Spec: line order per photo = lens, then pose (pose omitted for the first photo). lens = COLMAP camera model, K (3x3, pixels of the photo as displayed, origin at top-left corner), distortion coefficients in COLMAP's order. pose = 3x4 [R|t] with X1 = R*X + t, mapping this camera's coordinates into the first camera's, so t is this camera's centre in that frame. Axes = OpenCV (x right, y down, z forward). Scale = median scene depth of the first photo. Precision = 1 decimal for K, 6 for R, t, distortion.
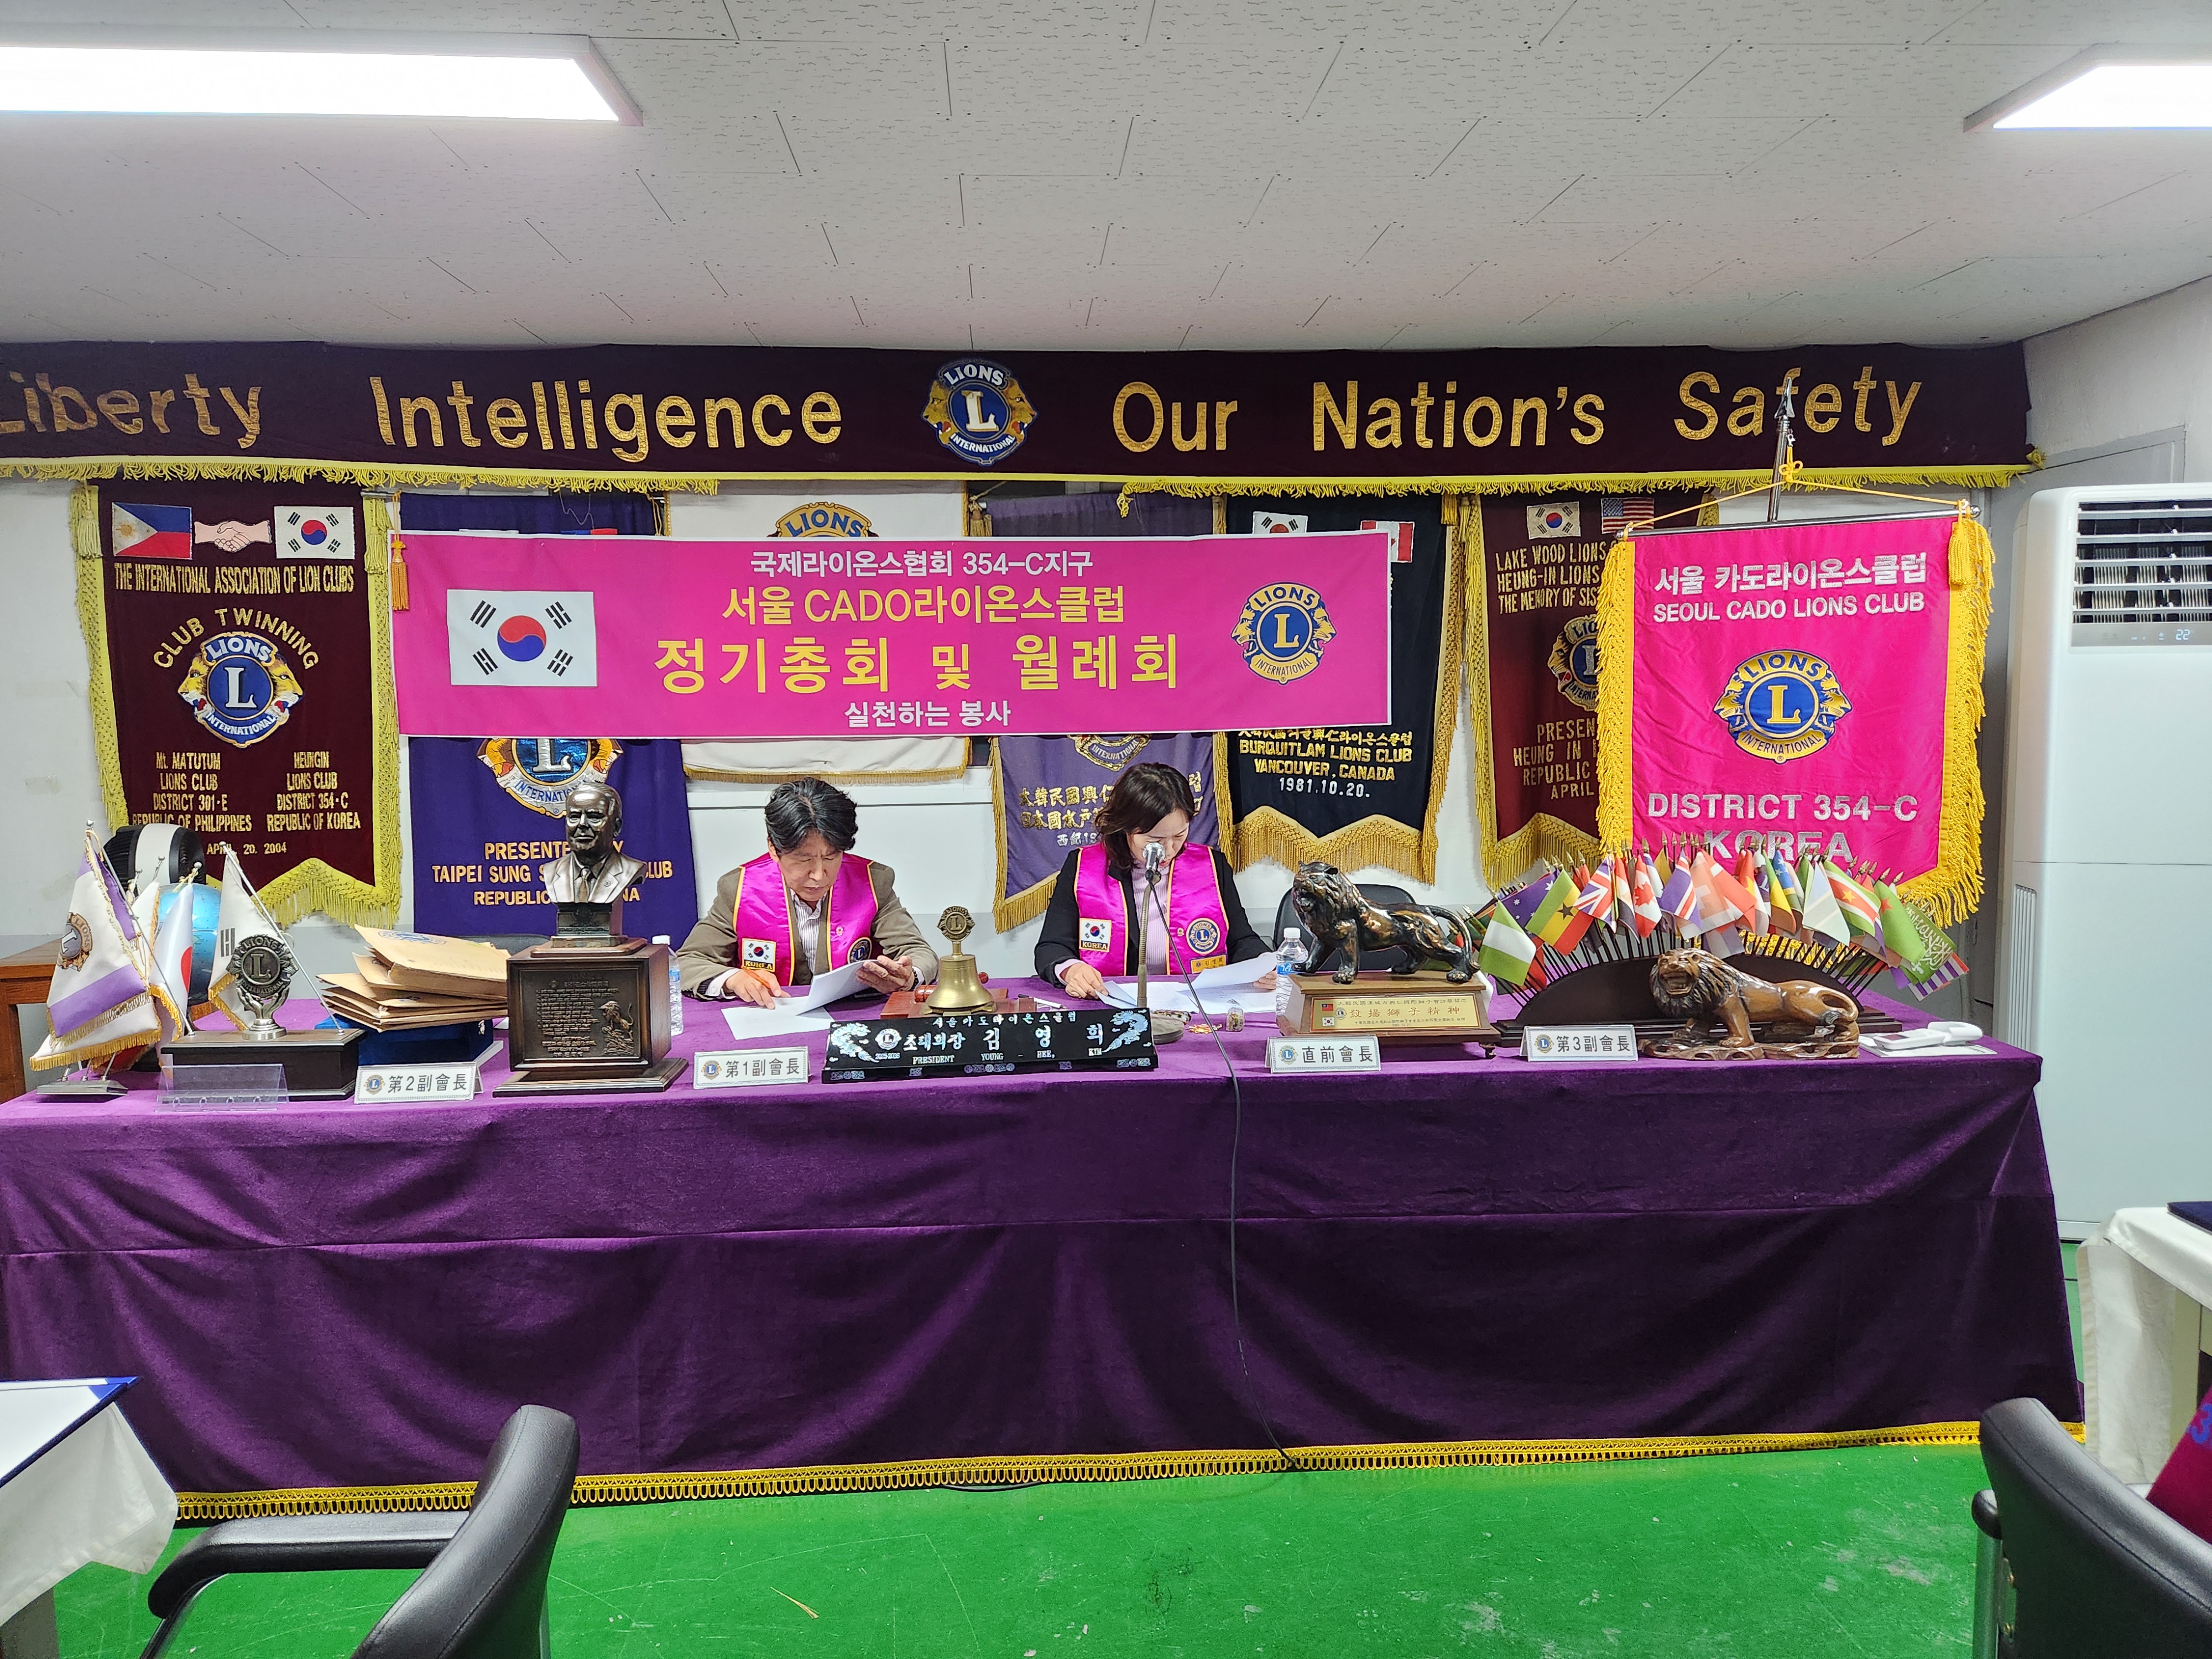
lens RADIAL K [[1474.4, 0, 1095.7], [0, 1474.4, 817.2], [0, 0, 1]] dist [0.087833, -0.078698]
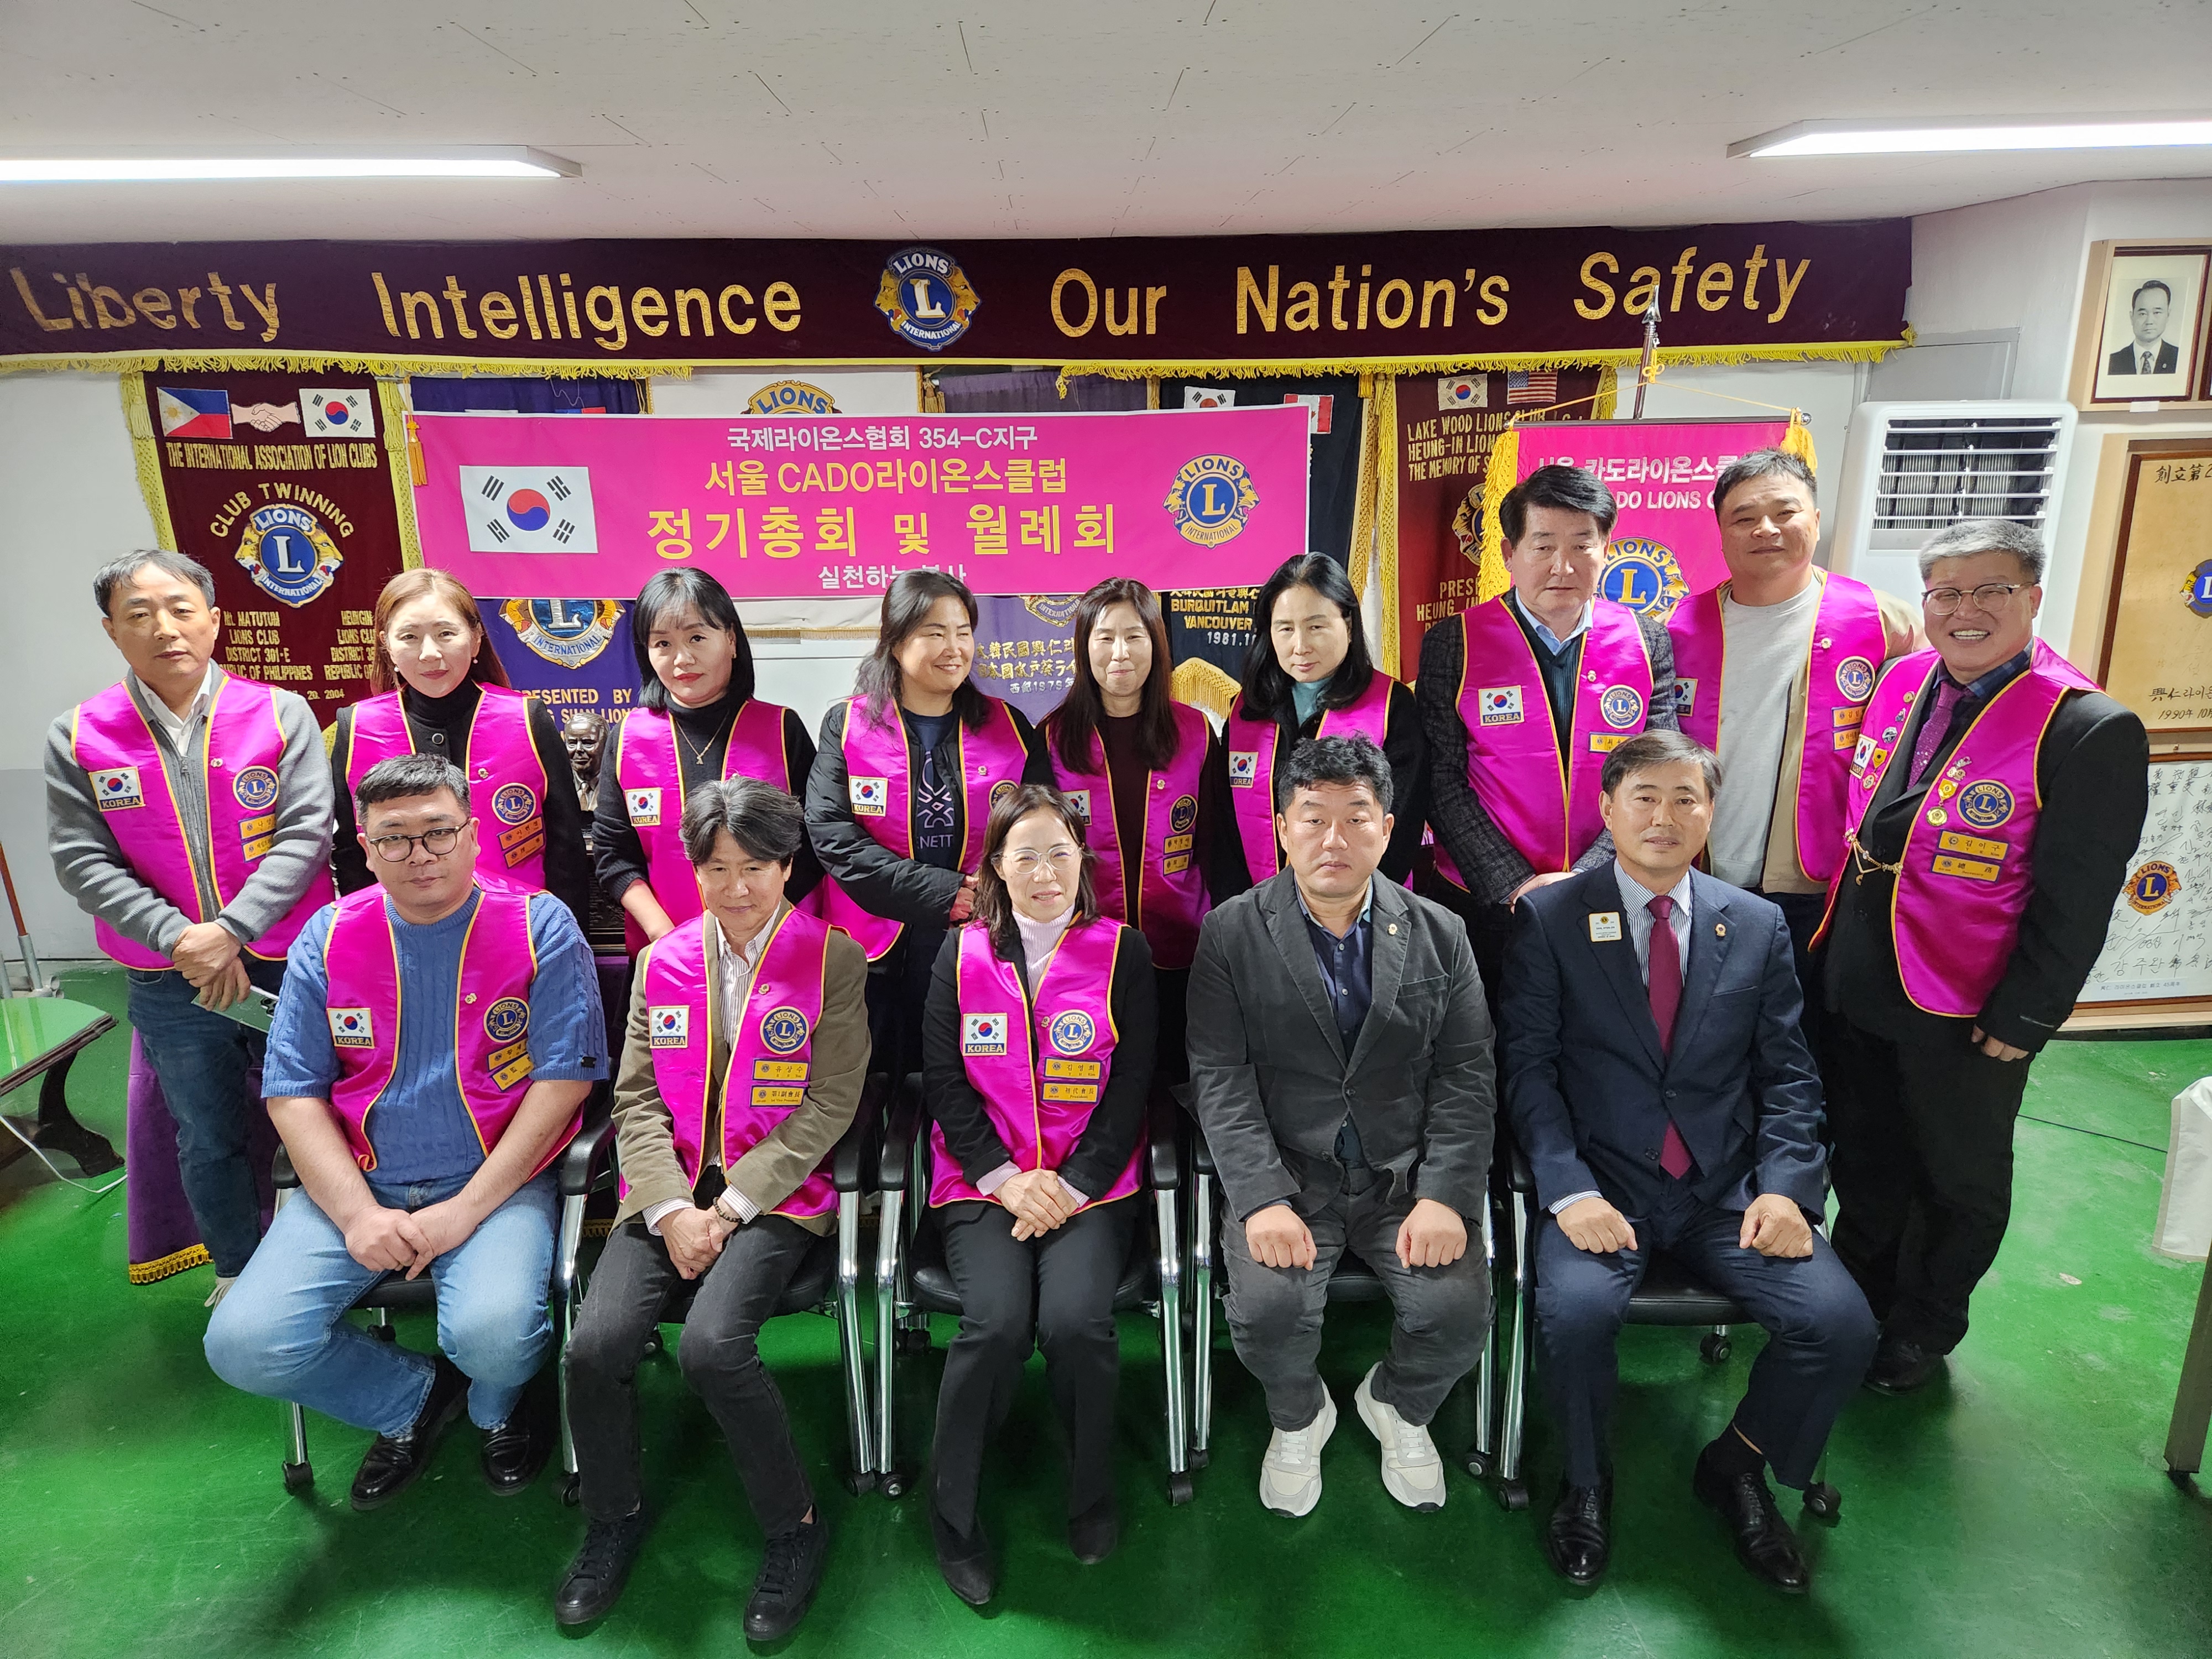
lens RADIAL K [[1479.7, 0, 1108.9], [0, 1479.7, 843.9], [0, 0, 1]] dist [0.083403, -0.075863]
pose [[0.999663, 0.005508, -0.025364, 0.083423], [-0.000082, 0.977889, 0.209126, -0.110868], [0.025955, -0.209054, 0.977560, -0.147534]]
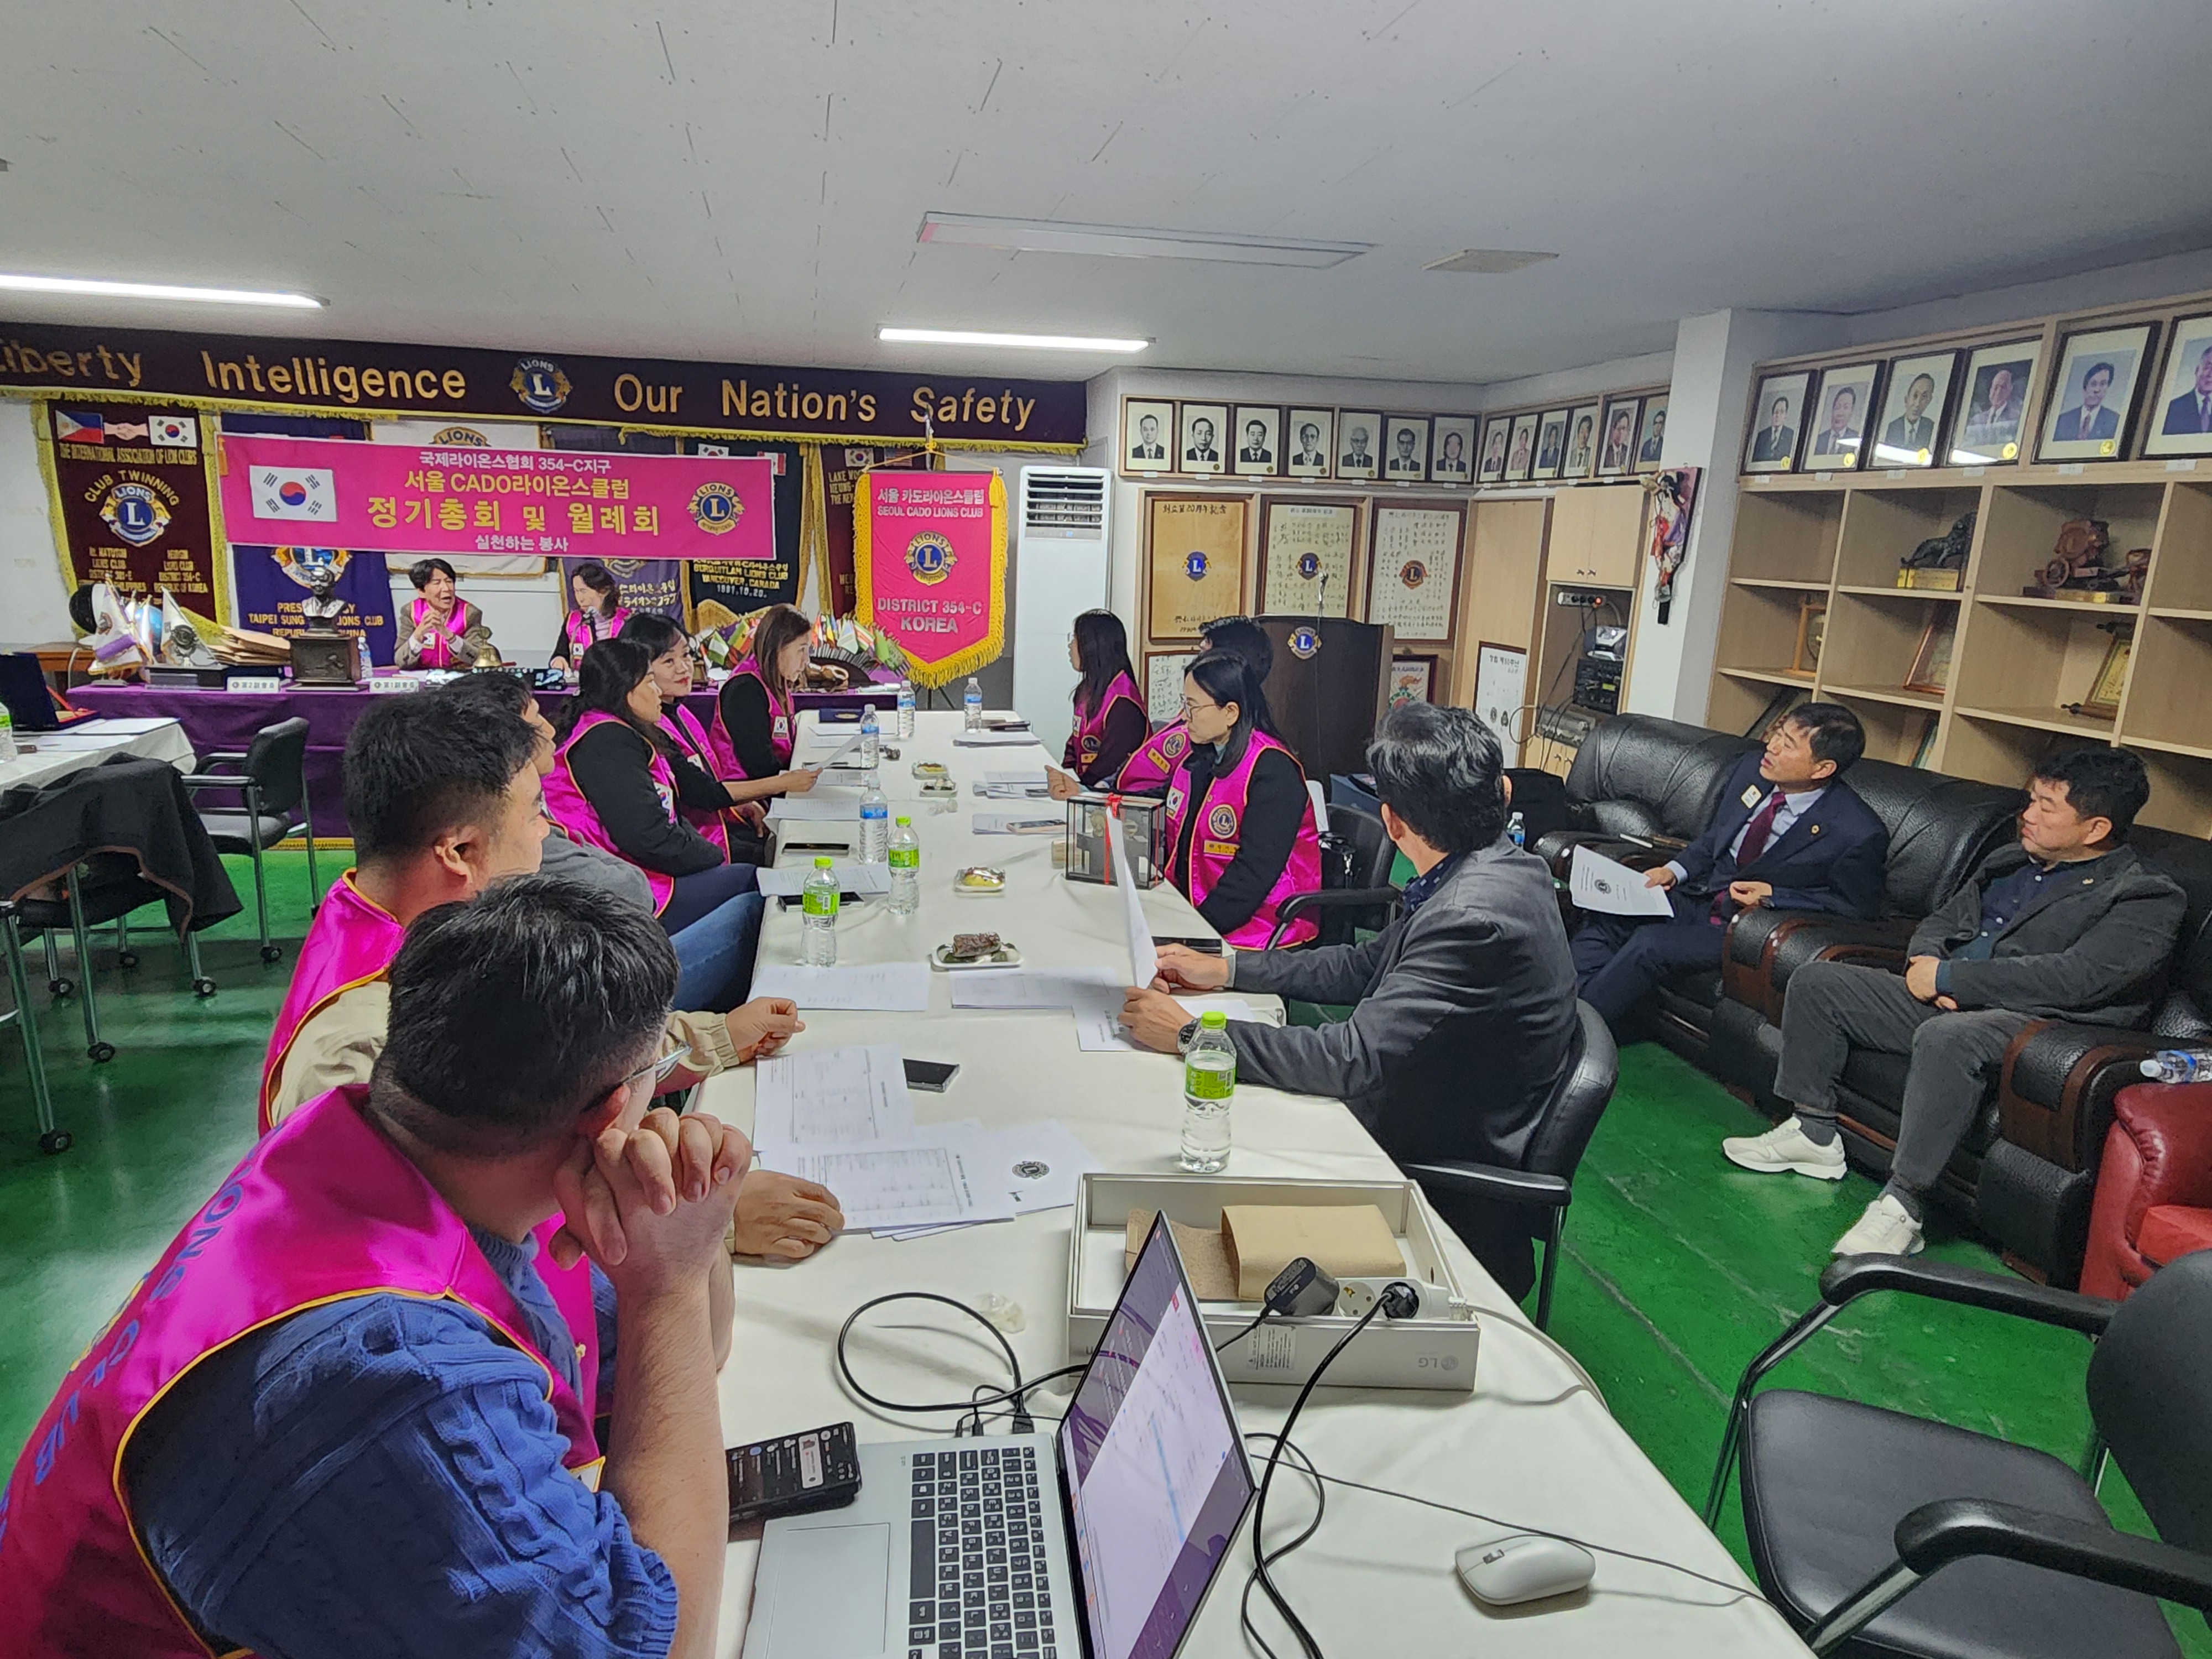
lens RADIAL K [[1346.0, 0, 1098.6], [0, 1346.0, 840.0], [0, 0, 1]] dist [0.007539, -0.006056]
pose [[0.987928, 0.009914, 0.154598, 0.367931], [-0.031868, 0.989613, 0.140182, 0.042989], [-0.151602, -0.143416, 0.977982, -0.898071]]
